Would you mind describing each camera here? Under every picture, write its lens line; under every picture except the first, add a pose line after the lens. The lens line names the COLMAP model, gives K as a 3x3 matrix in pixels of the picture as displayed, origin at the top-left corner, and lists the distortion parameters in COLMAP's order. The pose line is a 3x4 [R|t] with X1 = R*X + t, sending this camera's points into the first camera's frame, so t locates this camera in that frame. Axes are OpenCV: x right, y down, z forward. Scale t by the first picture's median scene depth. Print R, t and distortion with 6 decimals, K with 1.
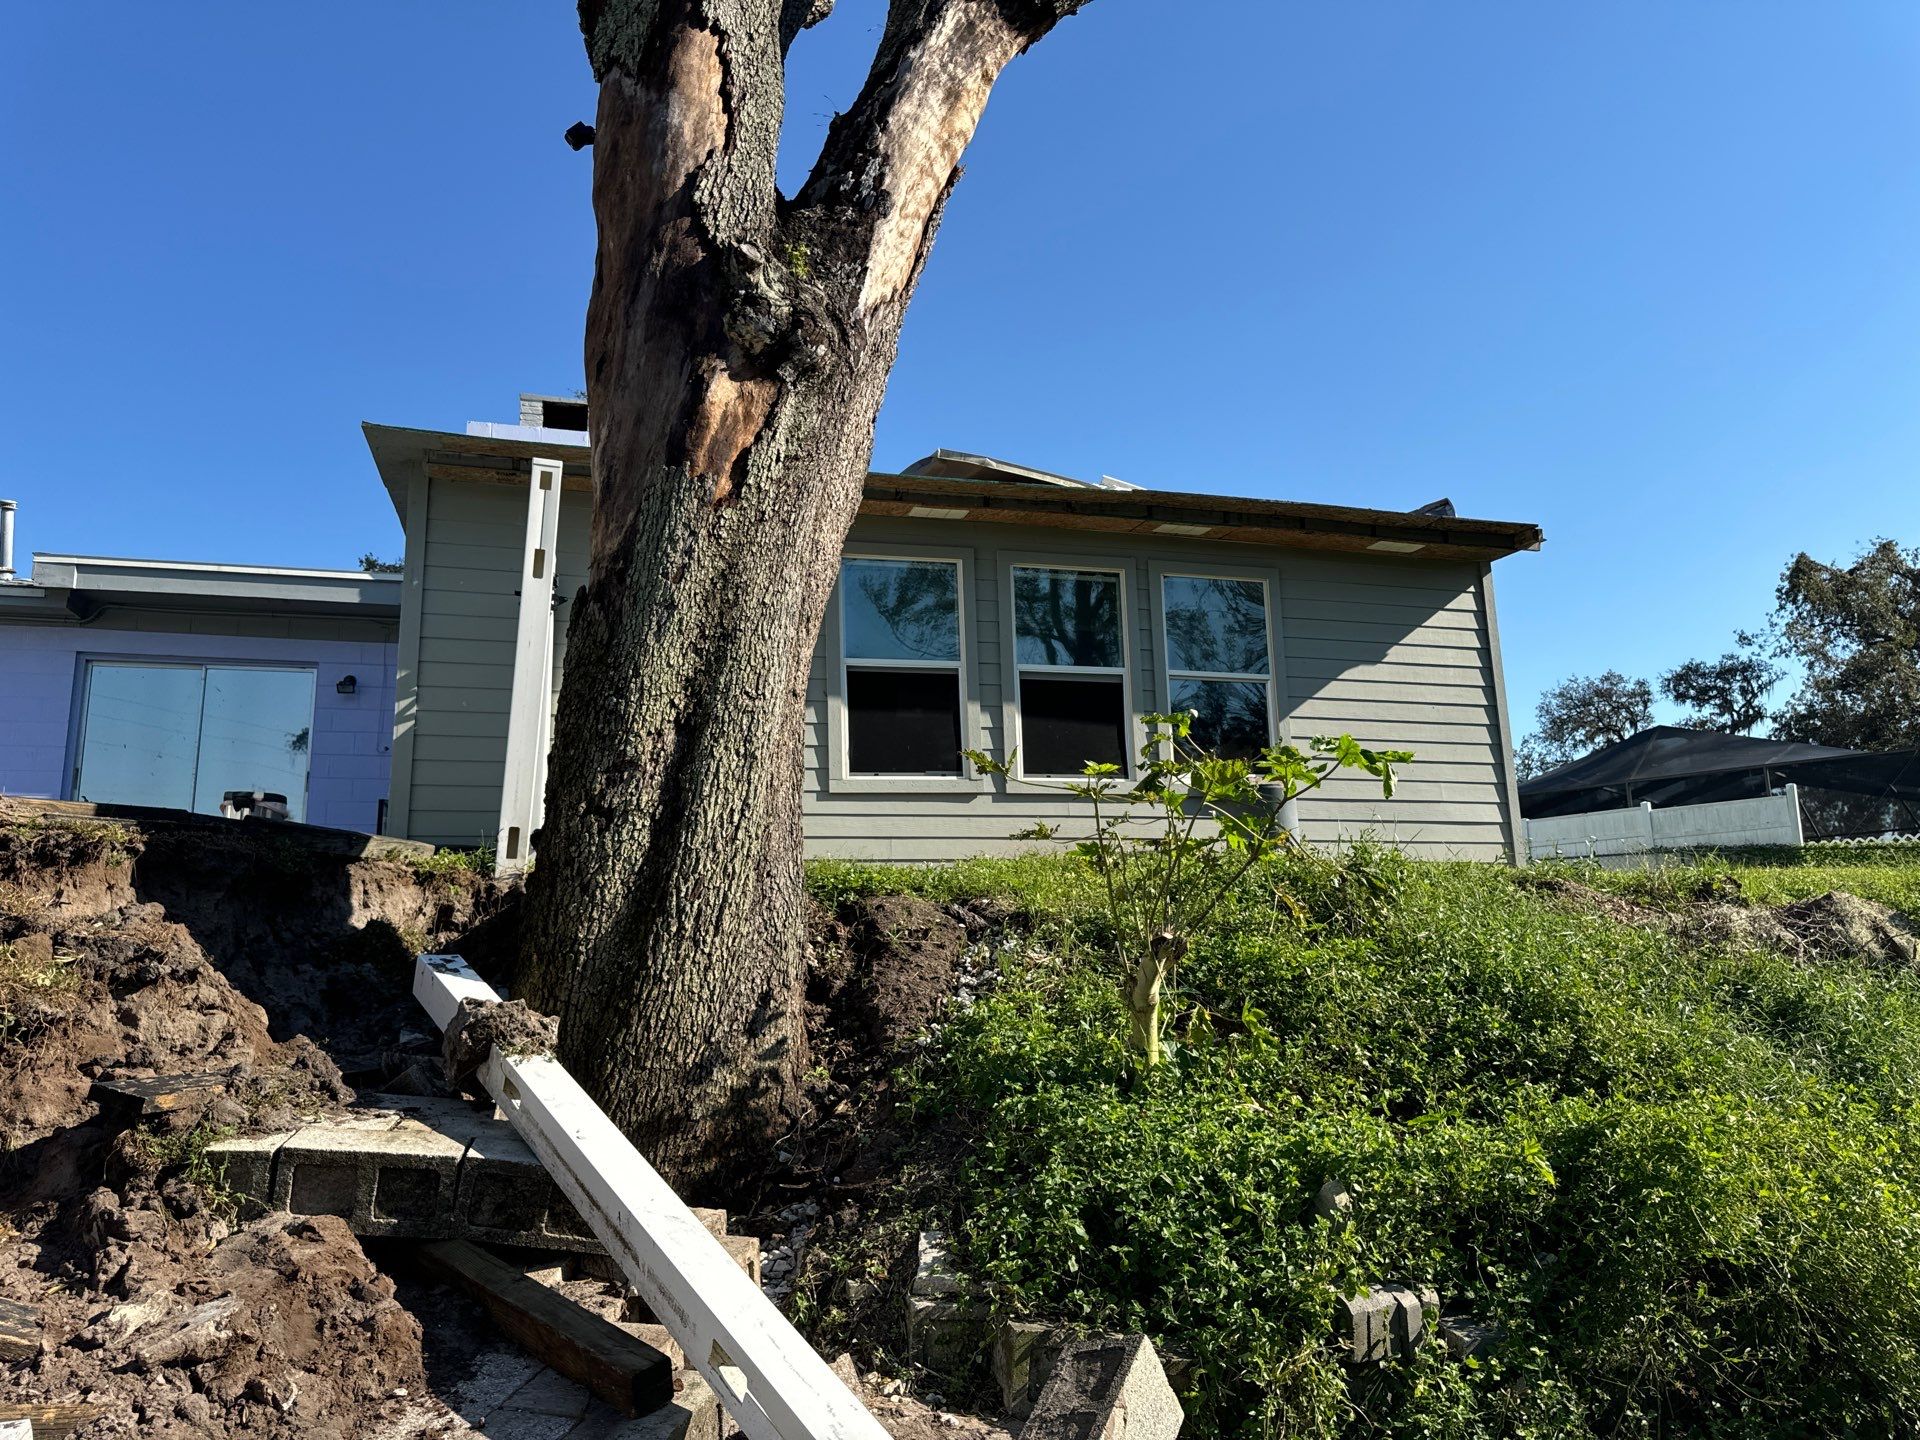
lens RADIAL K [[1341.2, 0, 981.3], [0, 1341.2, 708.9], [0, 0, 1]] dist [0.078447, -0.102432]
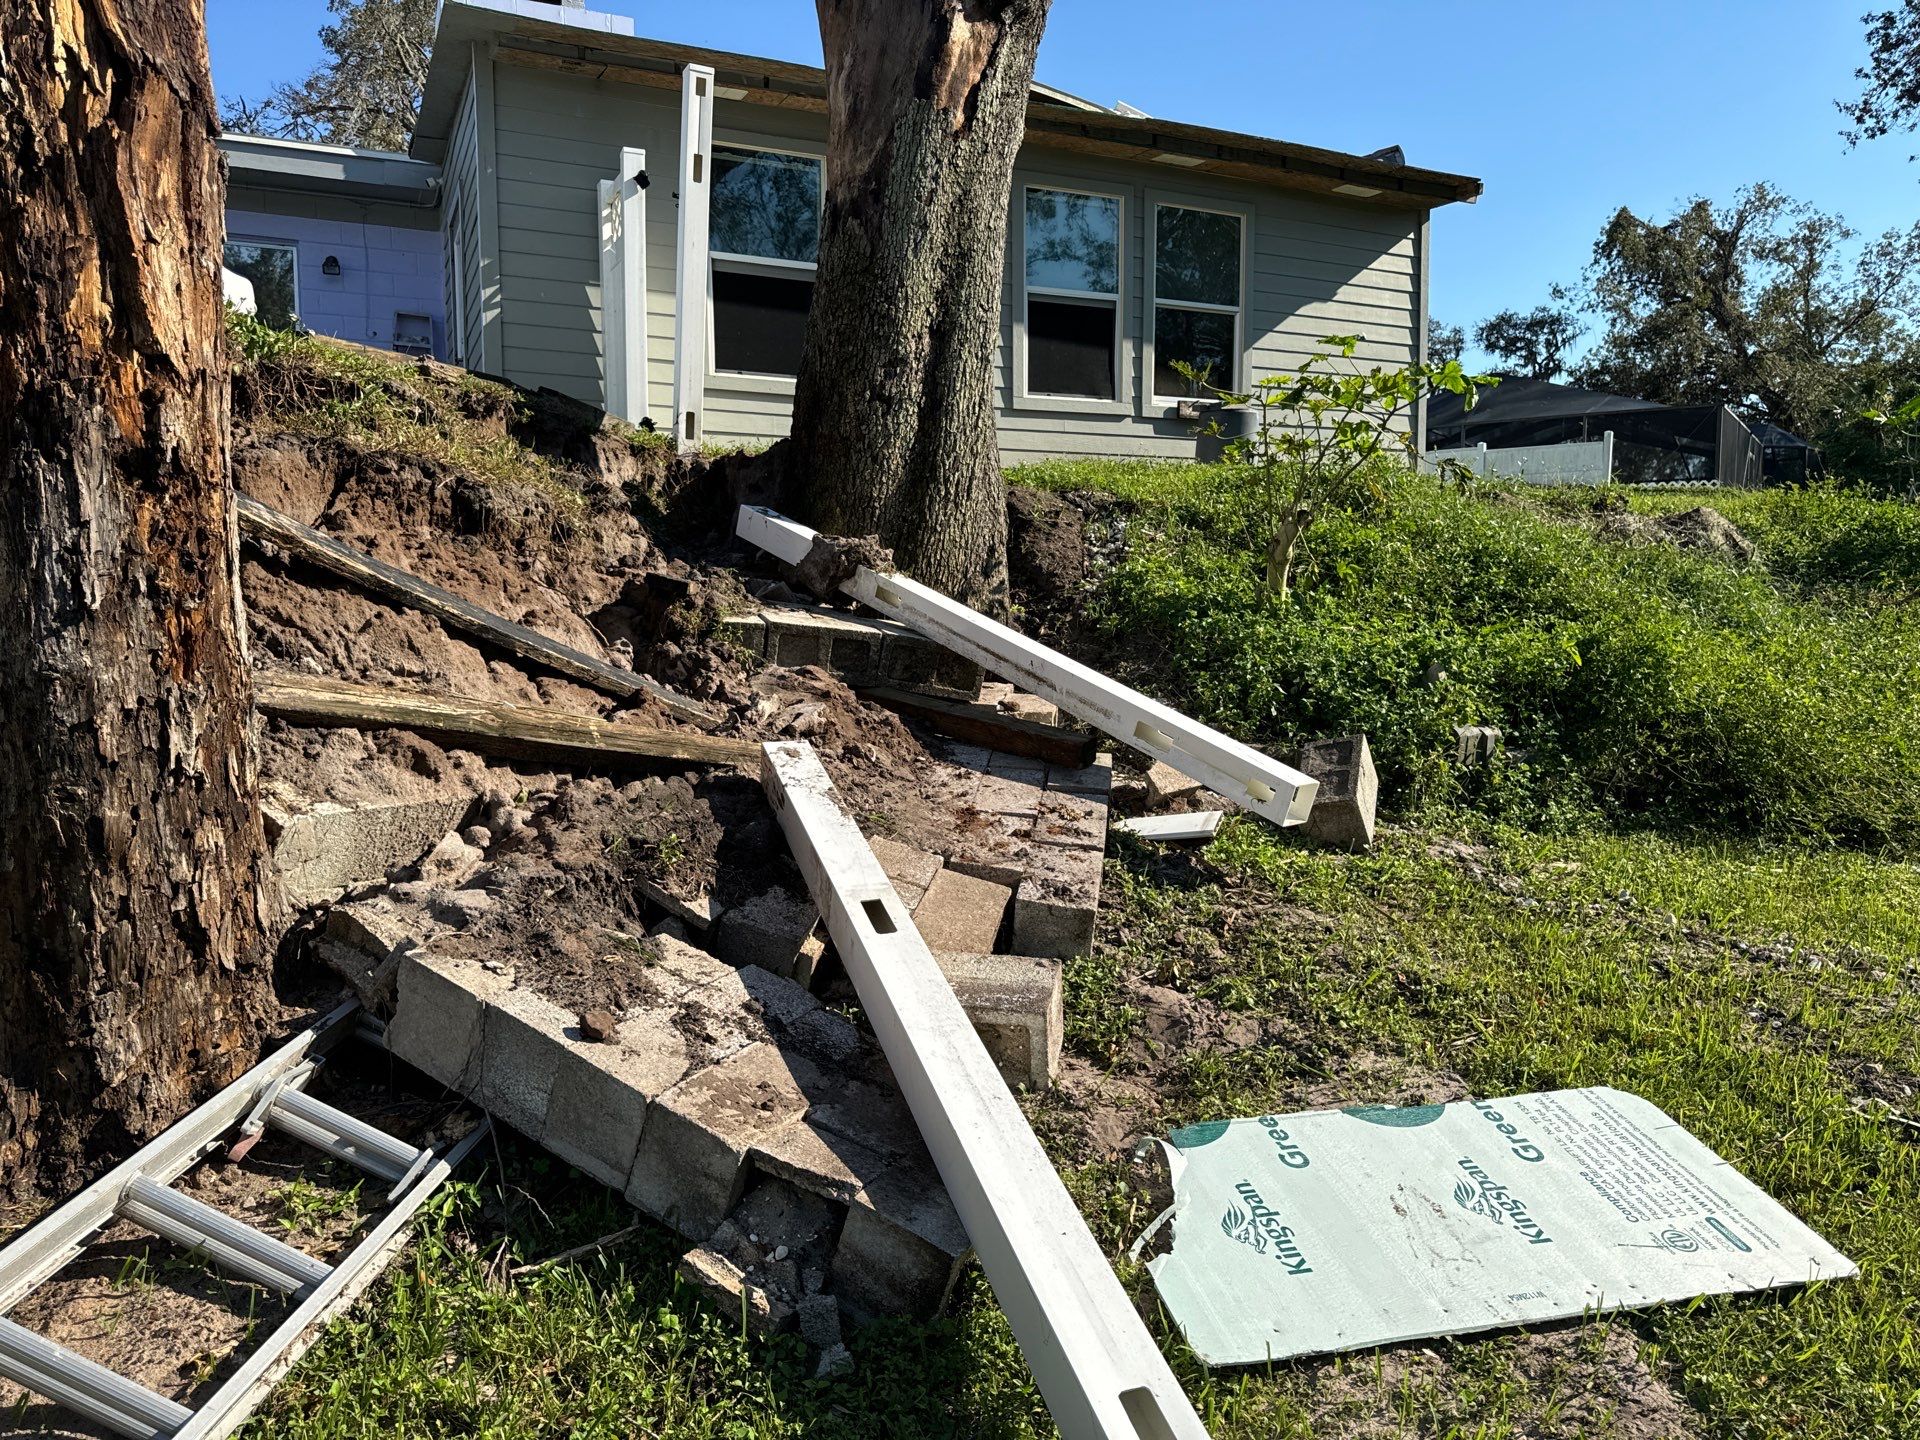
lens RADIAL K [[1348.1, 0, 951.8], [0, 1348.1, 726.7], [0, 0, 1]] dist [0.160474, -0.296062]
pose [[0.990331, 0.013396, 0.138073, -0.177938], [-0.051386, 0.959948, 0.275426, 0.007350], [-0.128853, -0.279858, 0.951355, -0.148443]]
